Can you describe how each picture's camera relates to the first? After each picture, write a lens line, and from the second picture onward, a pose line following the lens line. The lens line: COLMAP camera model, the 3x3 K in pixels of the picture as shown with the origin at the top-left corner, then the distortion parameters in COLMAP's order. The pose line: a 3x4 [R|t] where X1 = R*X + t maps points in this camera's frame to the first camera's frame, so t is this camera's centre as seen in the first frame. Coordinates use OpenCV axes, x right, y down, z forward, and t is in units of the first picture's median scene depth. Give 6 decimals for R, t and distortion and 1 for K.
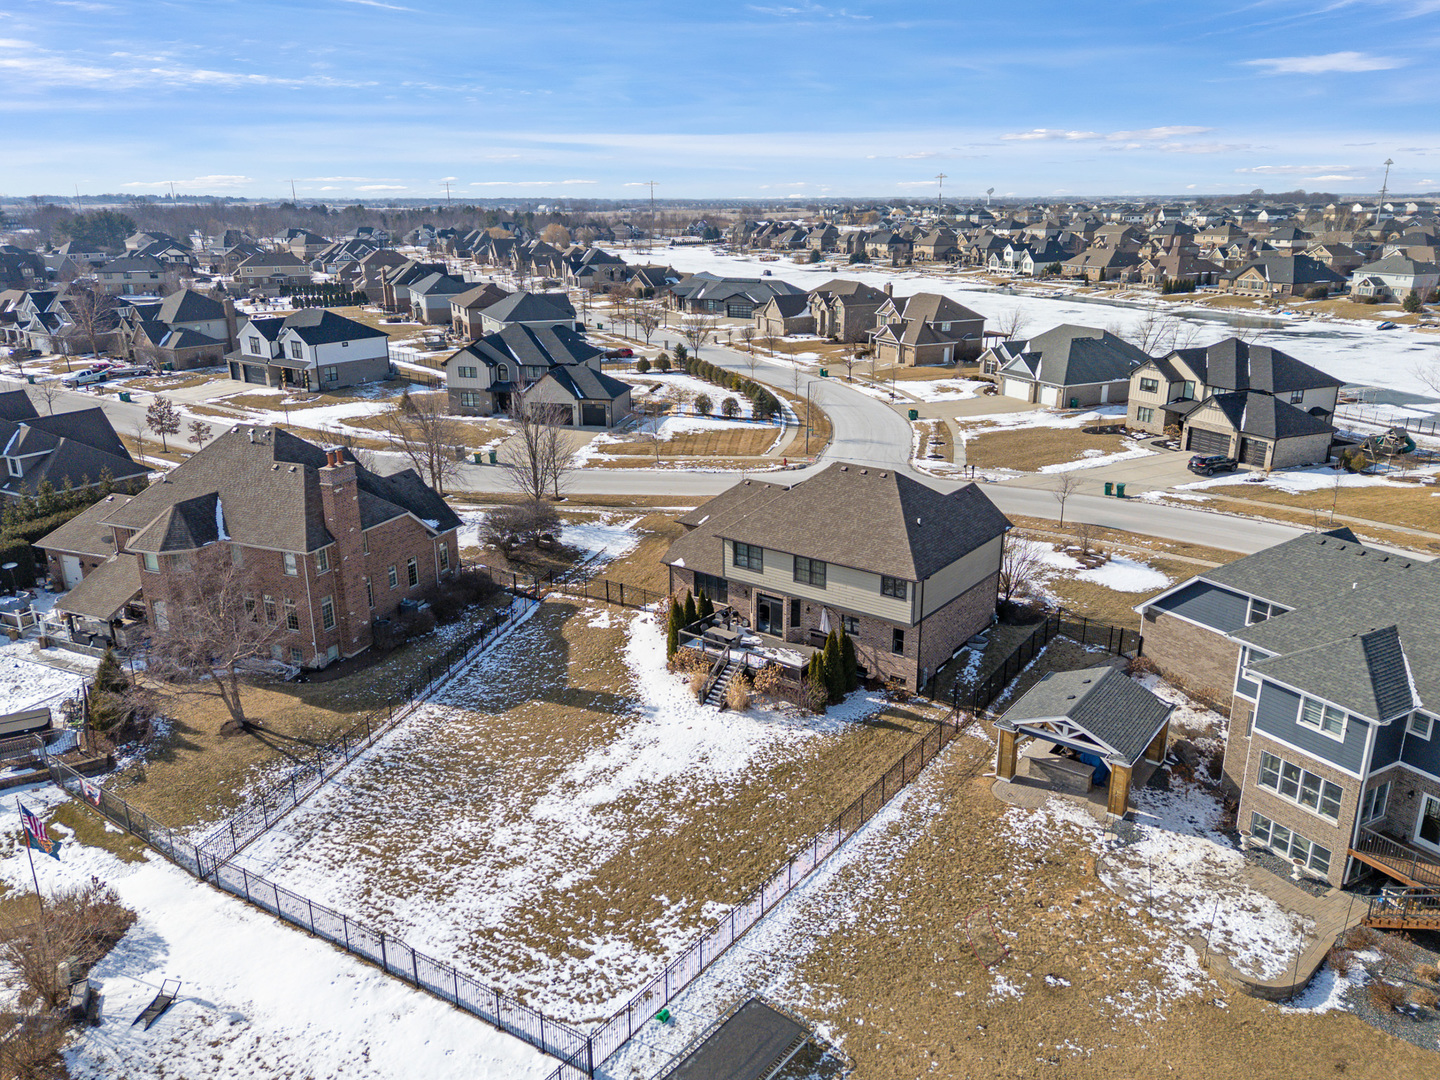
lens RADIAL K [[1068.4, 0, 731.7], [0, 1068.4, 539.3], [0, 0, 1]] dist [0.081699, -0.065129]
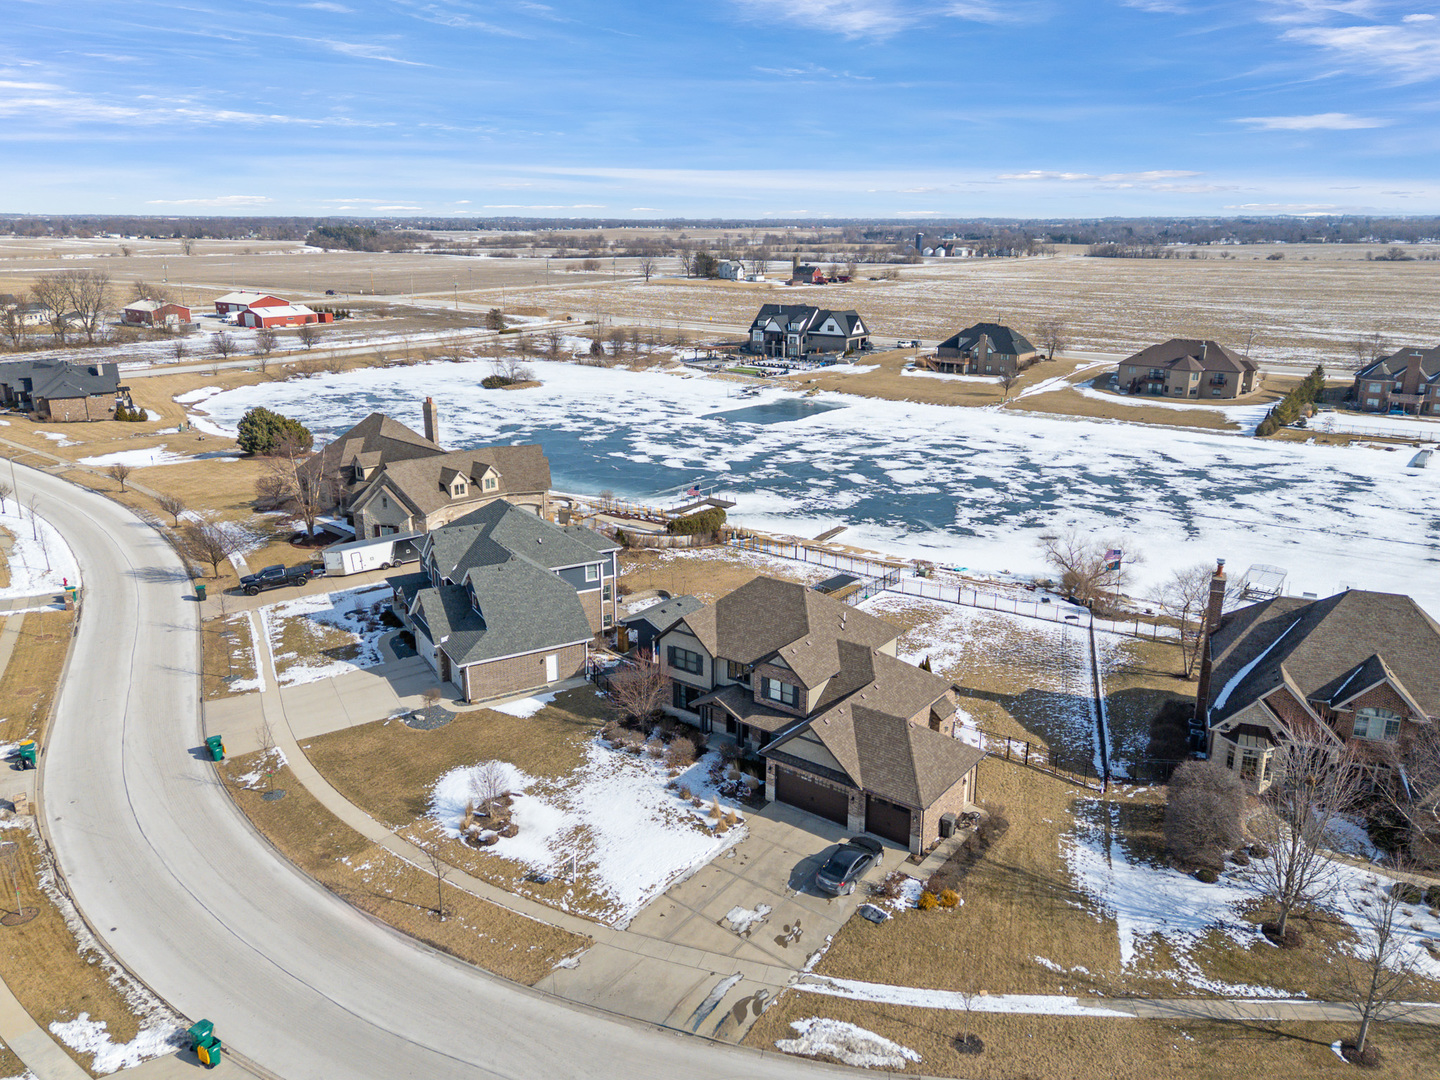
lens RADIAL K [[1077.2, 0, 717.5], [0, 1077.2, 534.9], [0, 0, 1]] dist [0.087383, -0.077764]
pose [[-0.999983, 0.000789, 0.005756, 0.261188], [0.003873, 0.829011, 0.559220, -1.081612], [-0.004331, 0.559232, -0.829000, 2.711674]]
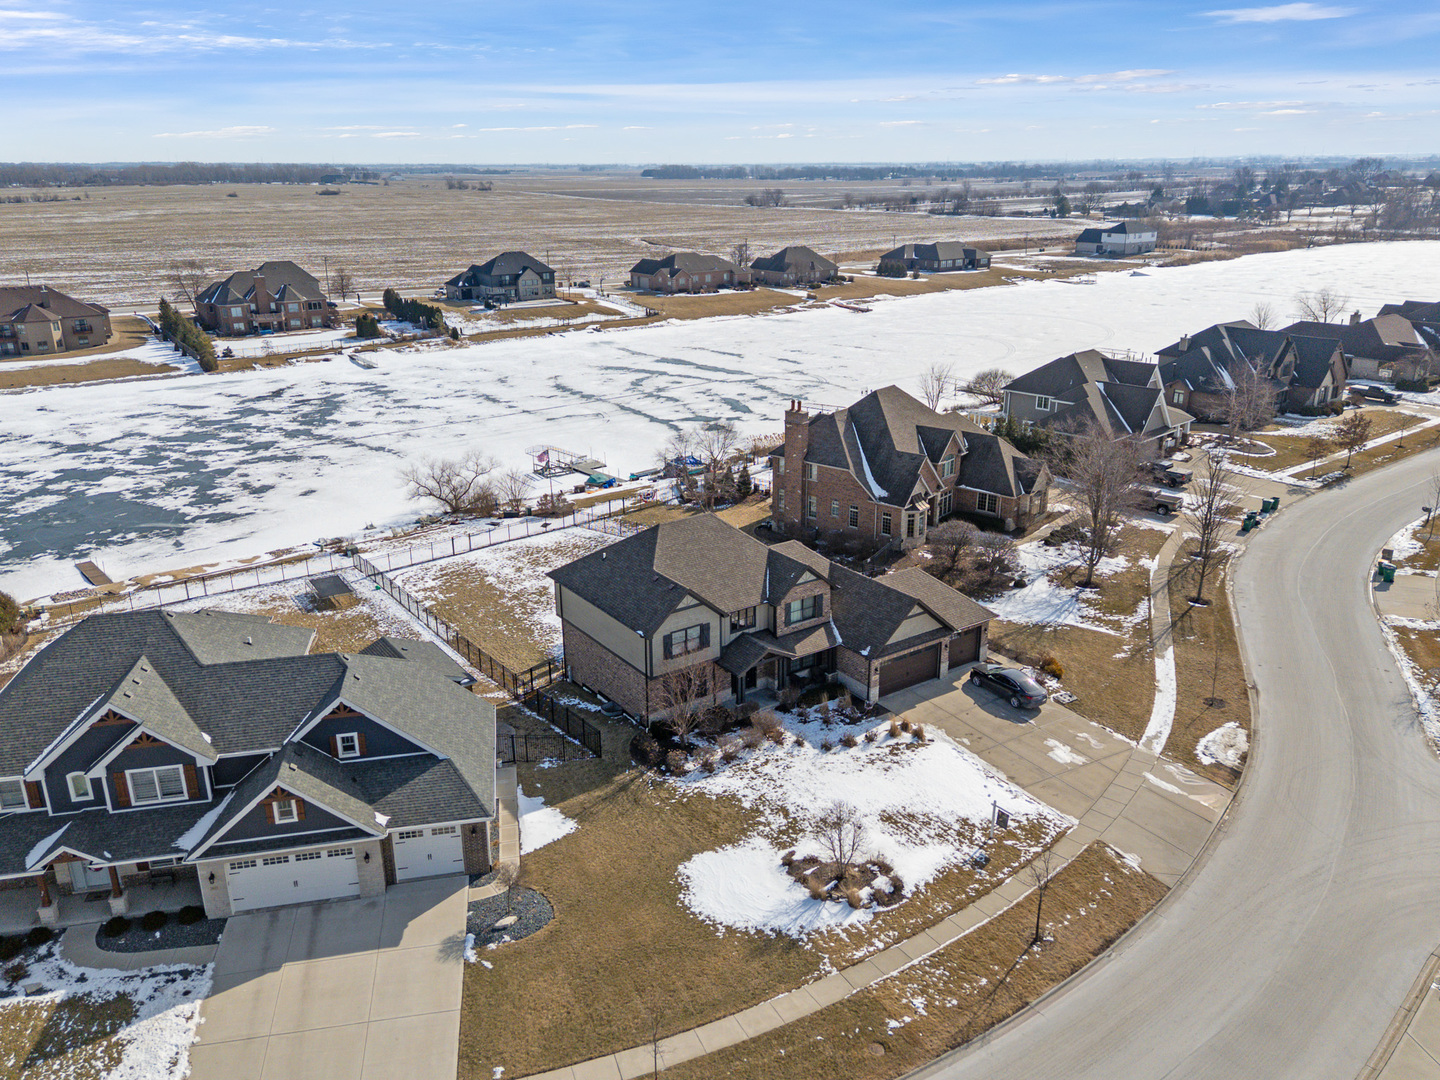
lens RADIAL K [[1092.6, 0, 718.2], [0, 1092.6, 534.1], [0, 0, 1]] dist [0.095668, -0.091580]
pose [[-0.313237, 0.308873, -0.898042, 1.482650], [-0.281019, 0.873135, 0.398326, -0.672432], [0.907144, 0.377137, -0.186699, 1.698721]]
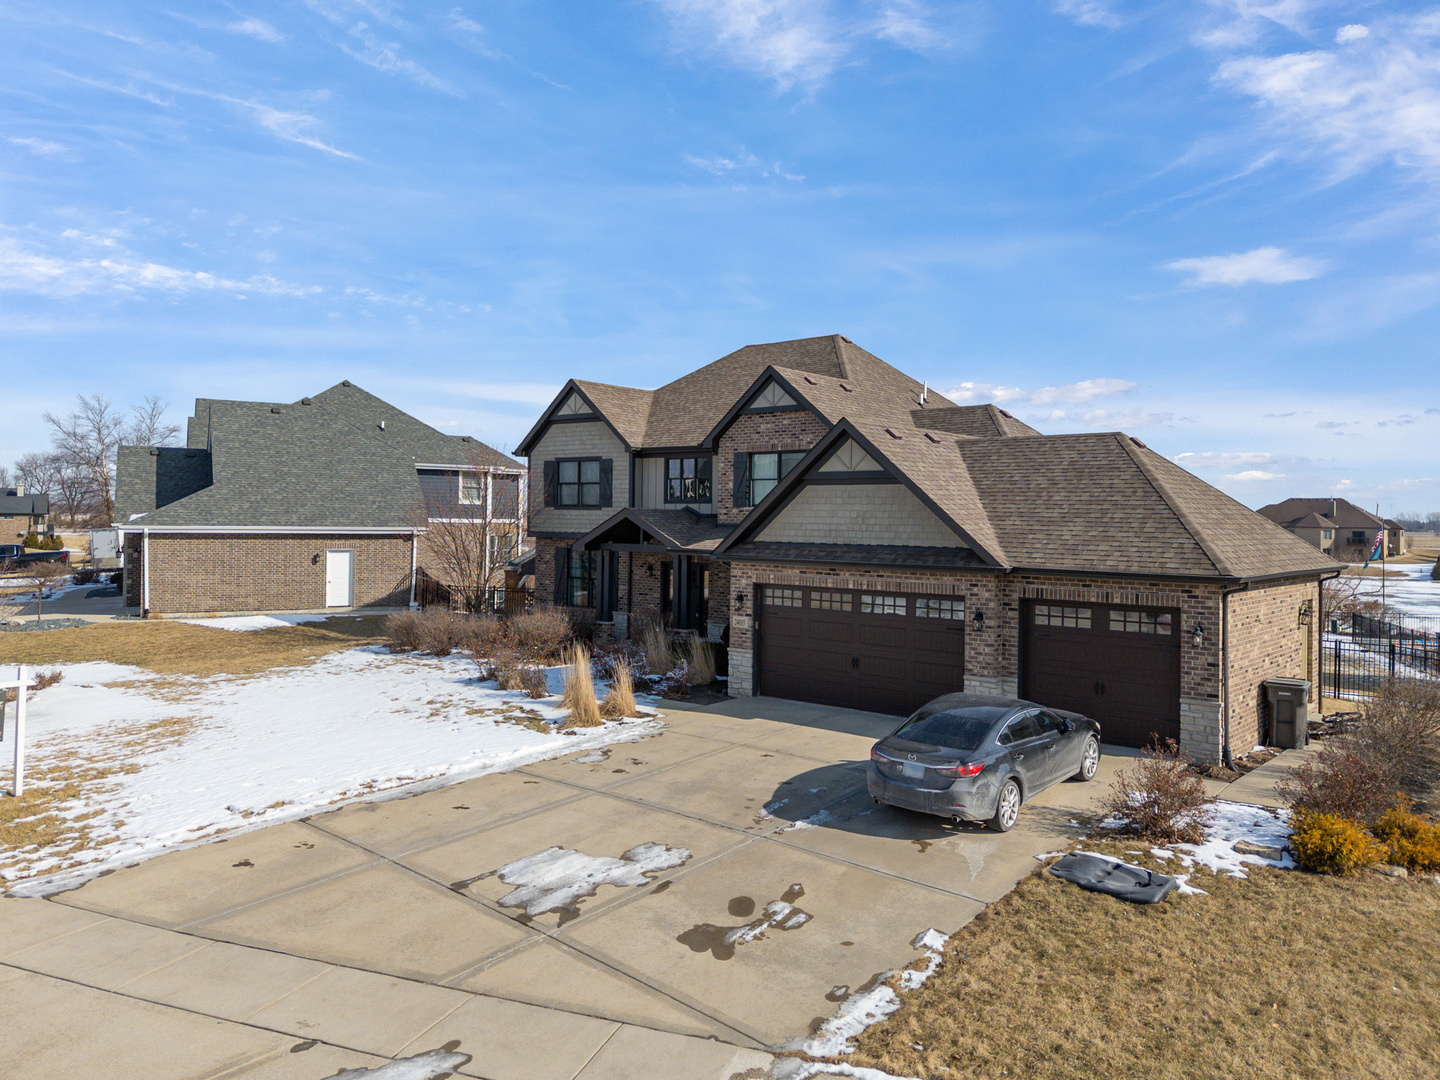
lens RADIAL K [[1076.5, 0, 713.8], [0, 1076.5, 515.4], [0, 0, 1]] dist [0.084447, -0.072348]
pose [[-0.998524, -0.012556, 0.052837, 0.184602], [0.003867, 0.953996, 0.299794, -0.210976], [-0.054171, 0.299556, -0.952540, 2.181218]]
